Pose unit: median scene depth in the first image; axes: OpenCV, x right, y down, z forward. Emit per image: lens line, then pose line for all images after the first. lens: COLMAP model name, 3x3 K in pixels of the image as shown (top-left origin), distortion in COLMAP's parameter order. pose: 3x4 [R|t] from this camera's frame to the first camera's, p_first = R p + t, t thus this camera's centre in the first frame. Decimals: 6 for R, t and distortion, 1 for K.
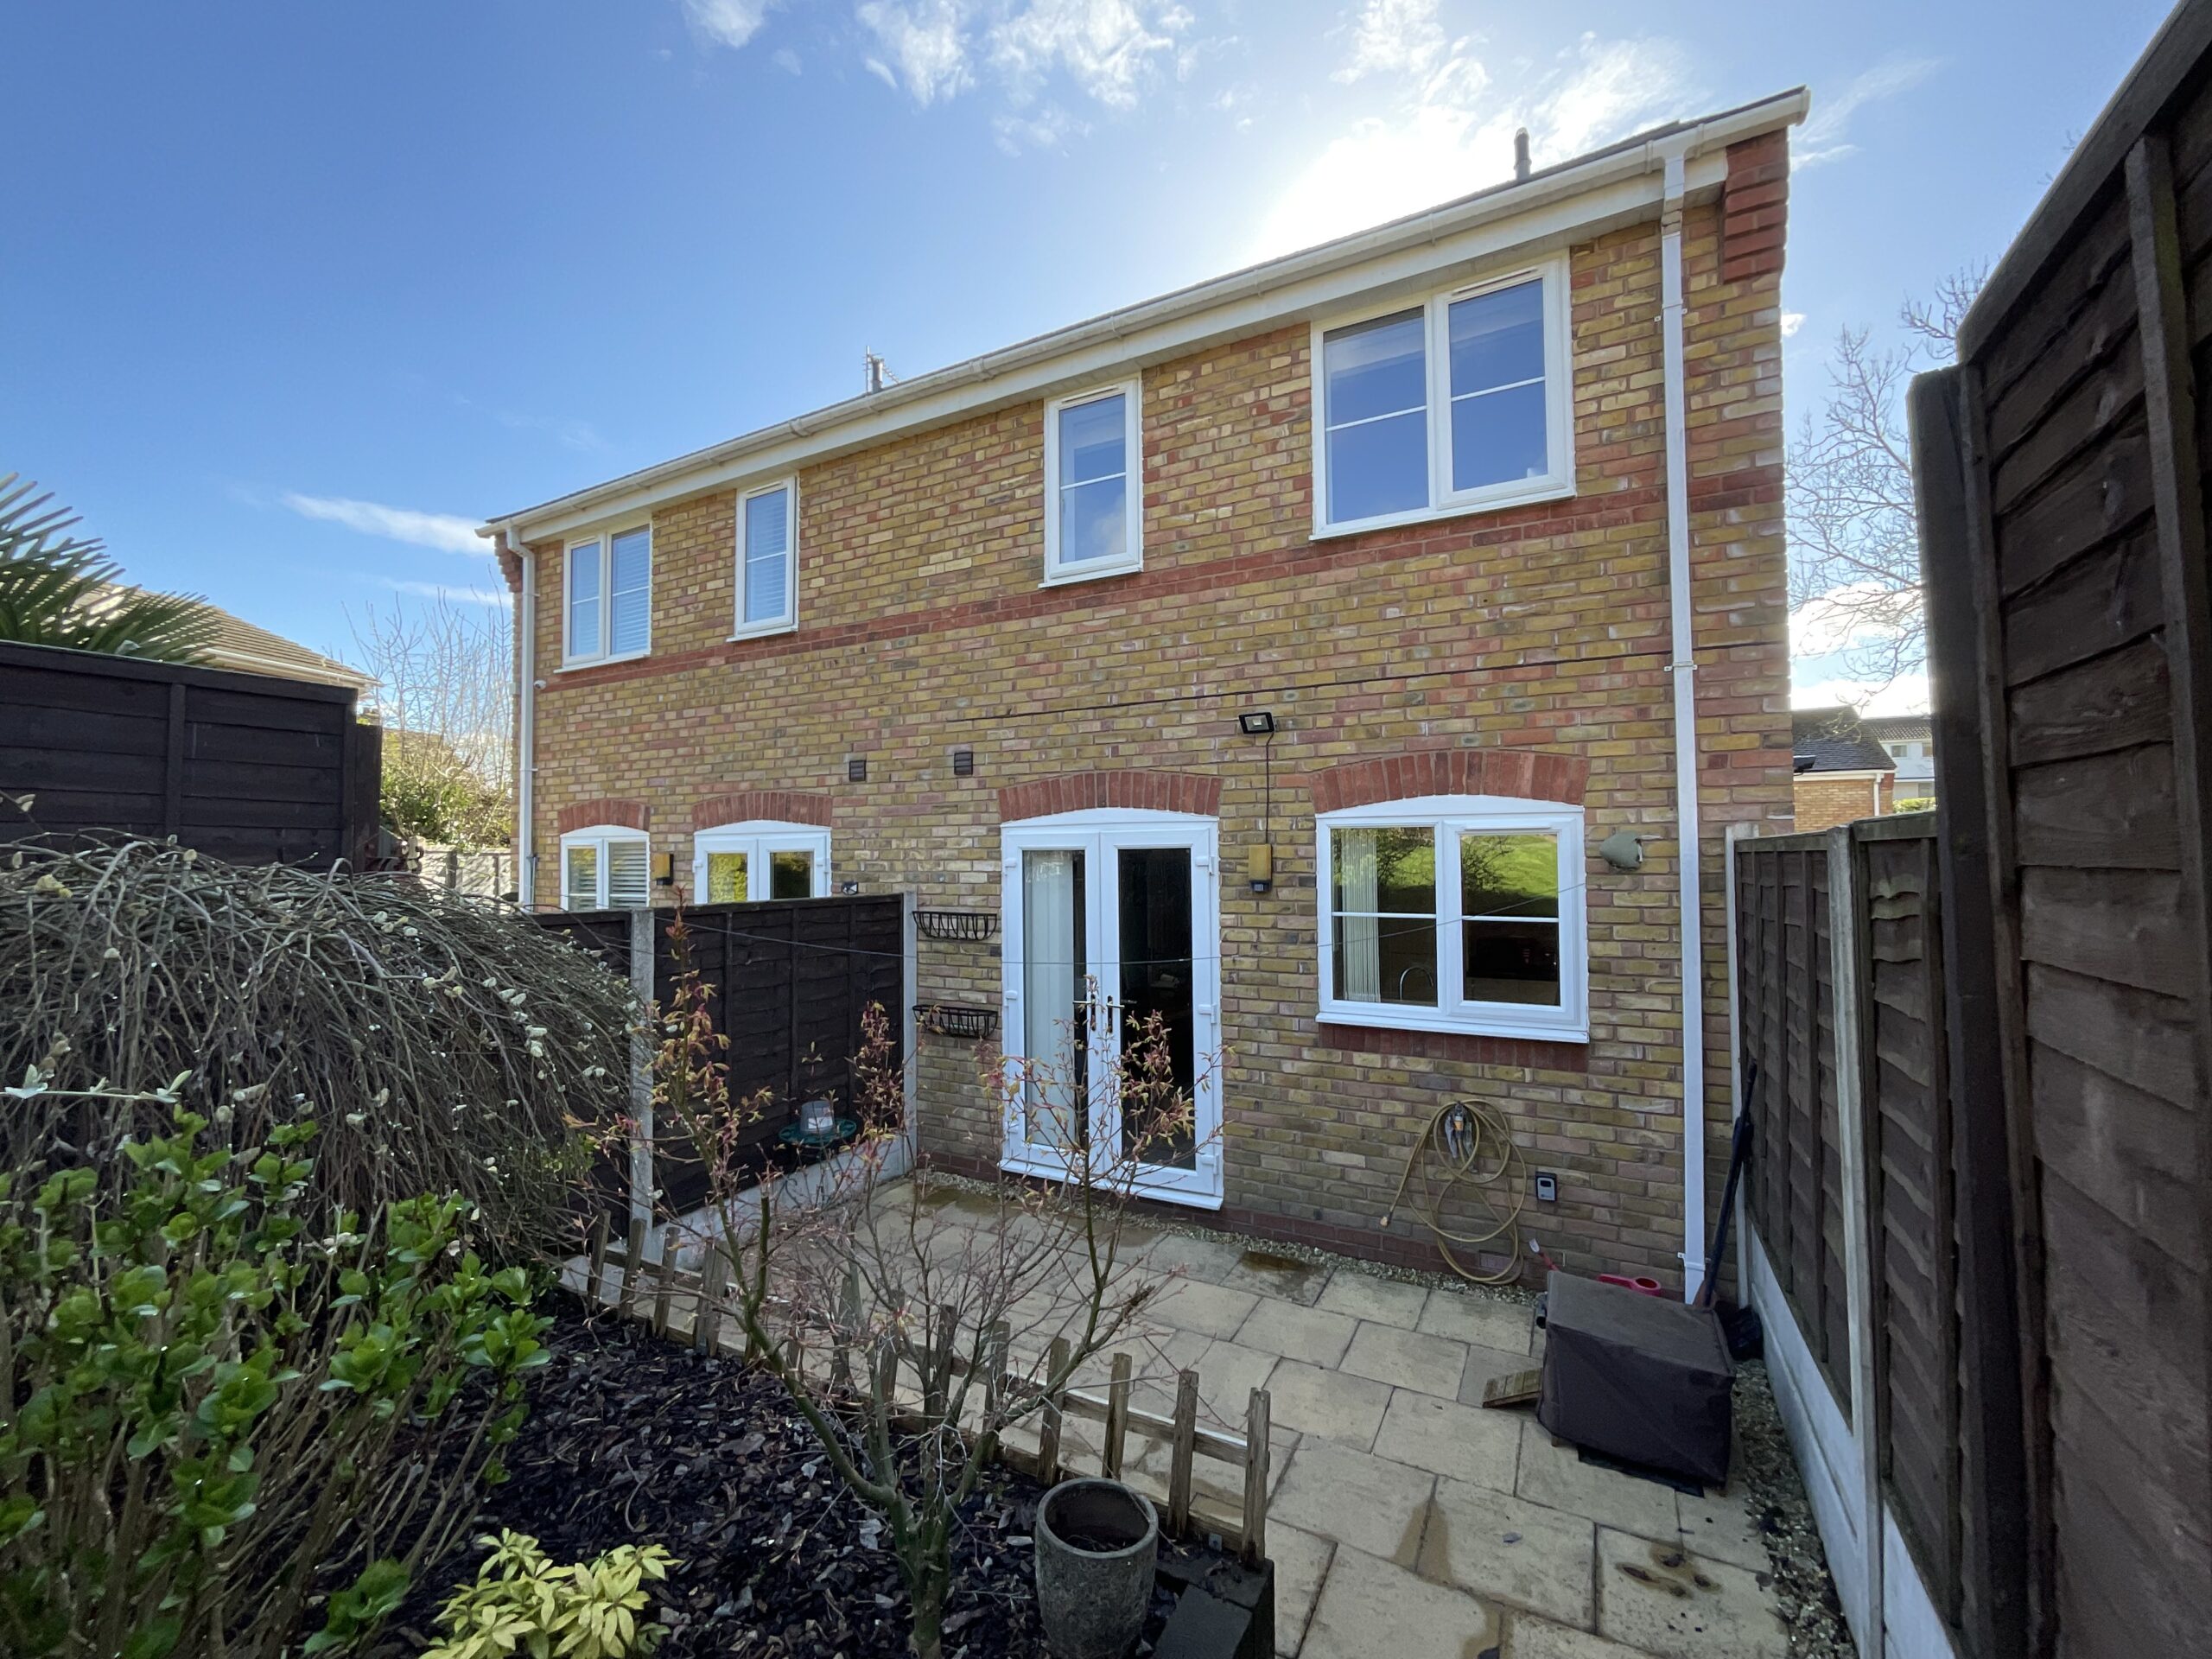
lens RADIAL K [[901.6, 0, 1109.6], [0, 901.6, 828.2], [0, 0, 1]] dist [-0.007609, 0.002833]
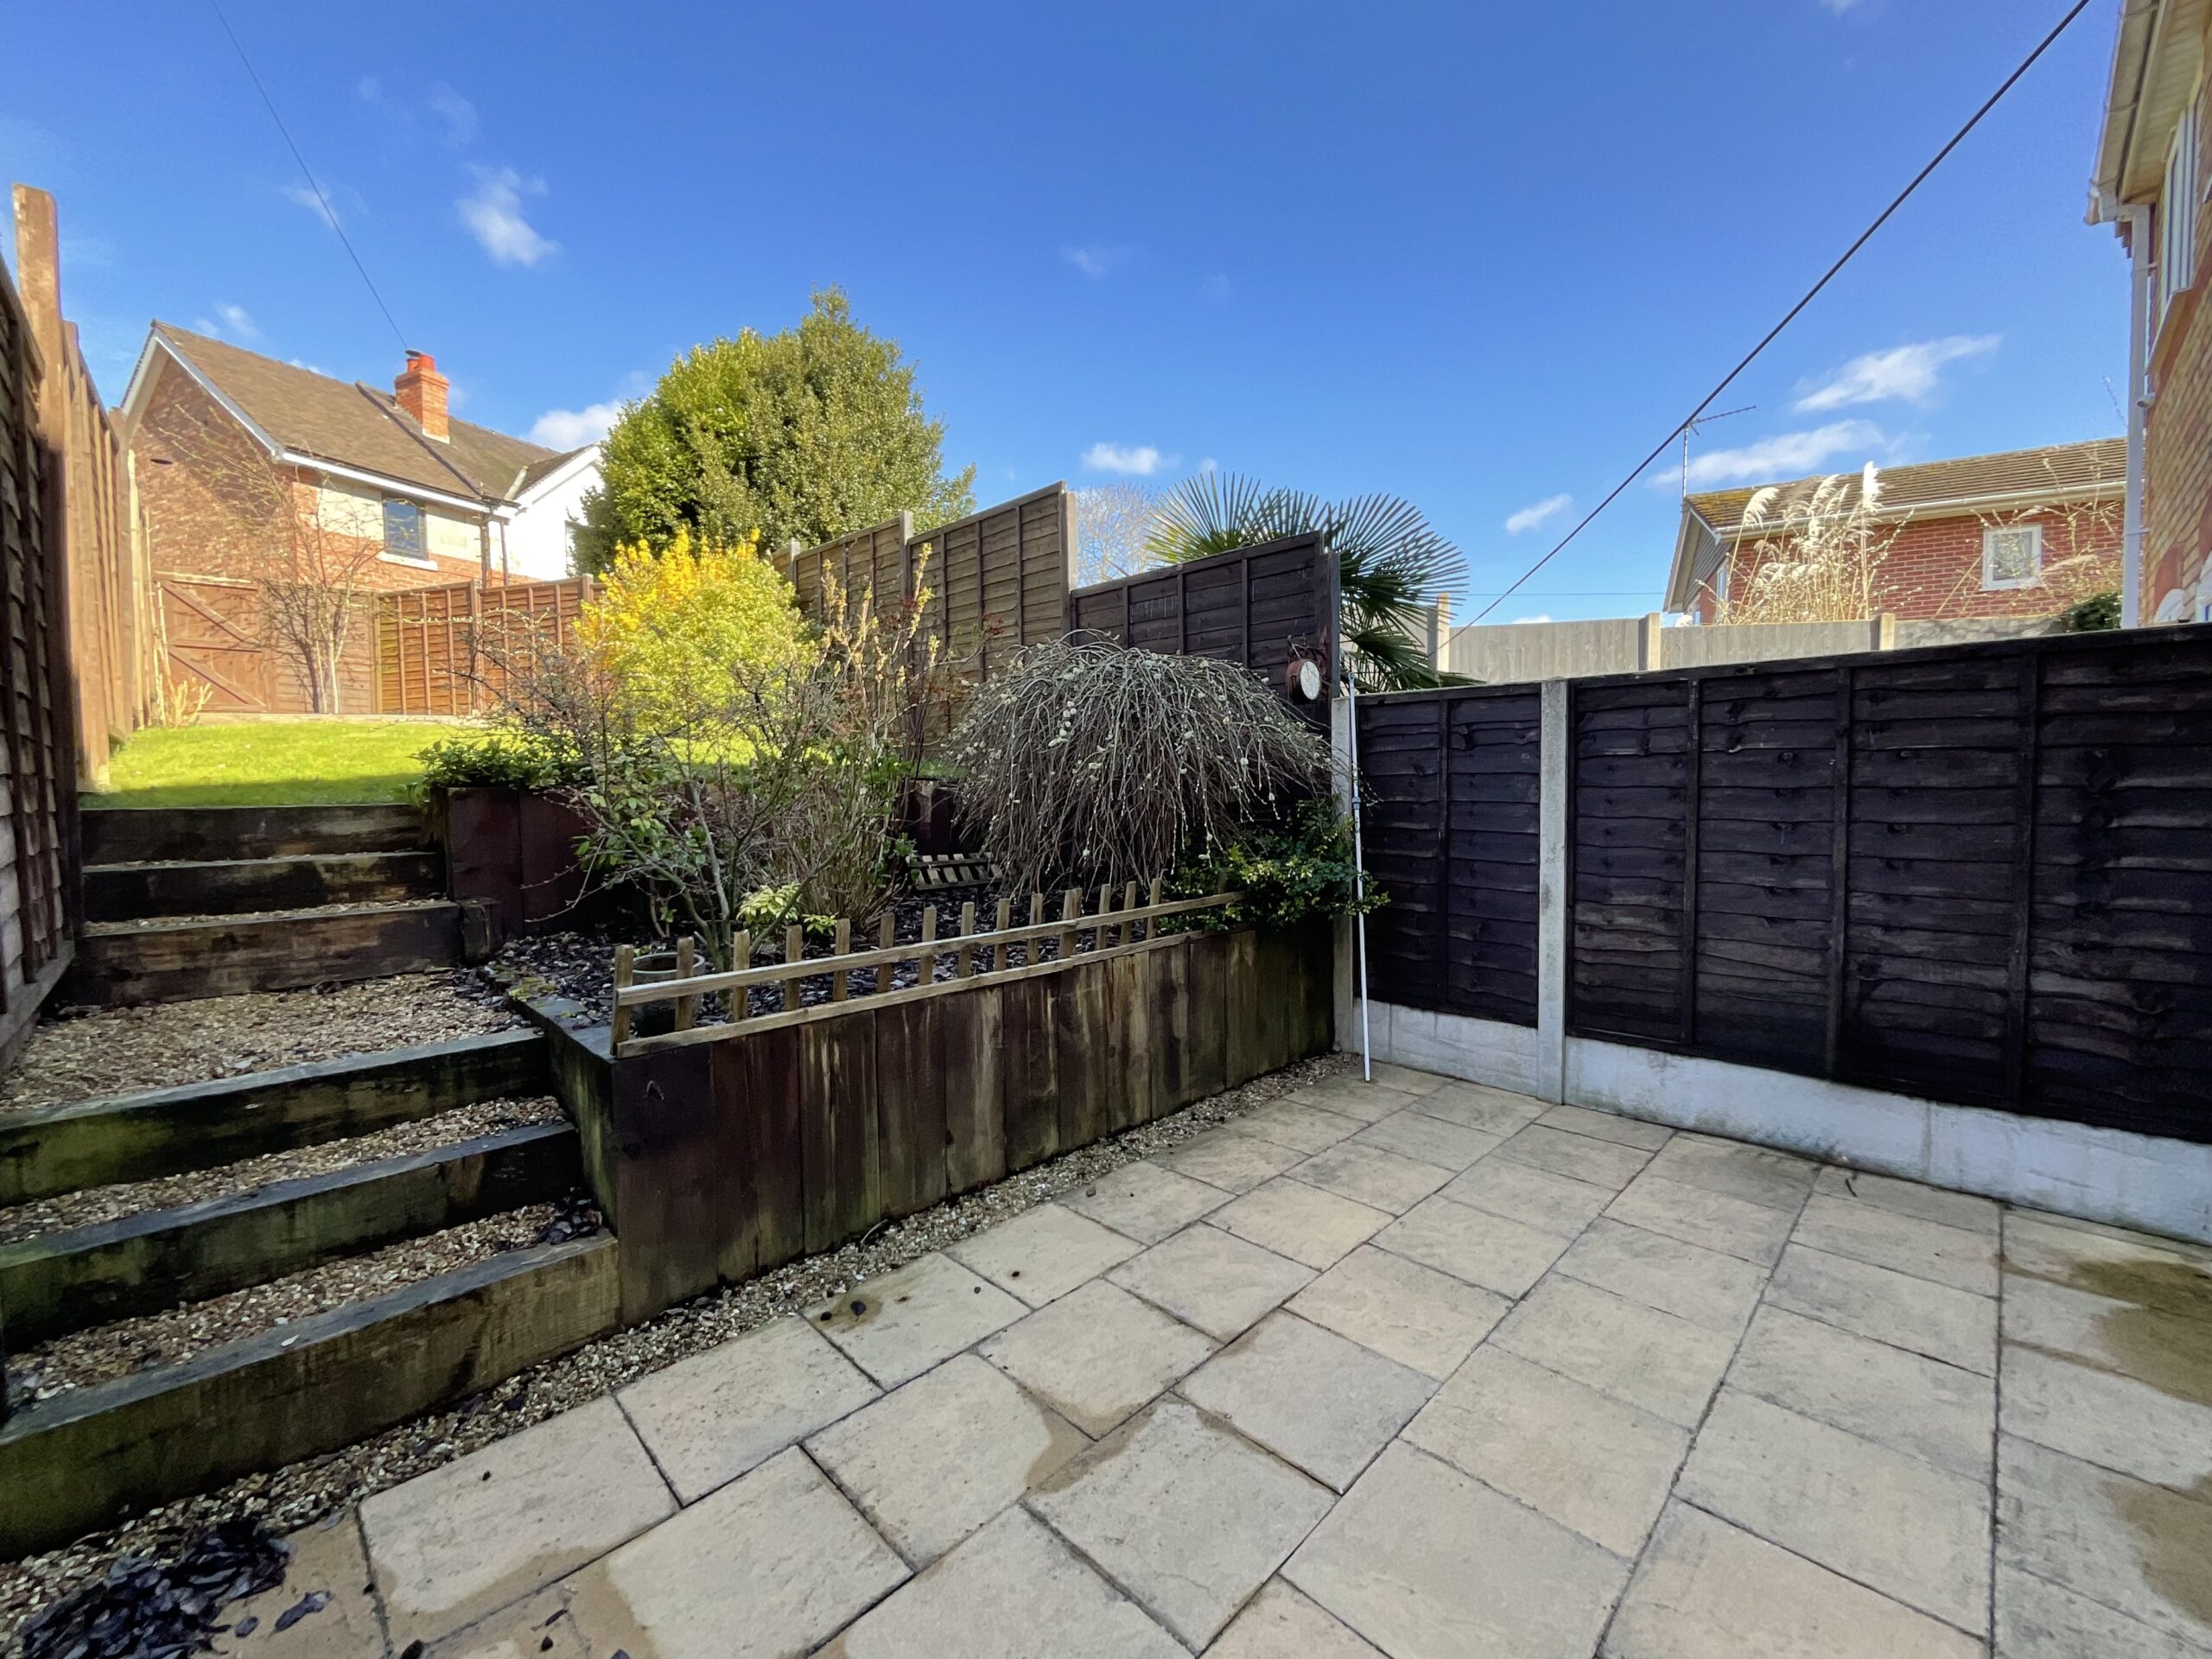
lens RADIAL K [[901.6, 0, 1106.9], [0, 901.6, 827.2], [0, 0, 1]] dist [-0.007609, 0.002833]
pose [[-0.292447, 0.054646, -0.954719, 0.409671], [0.046145, 0.998009, 0.042989, 0.151560], [0.955168, -0.031483, -0.294387, 0.707278]]
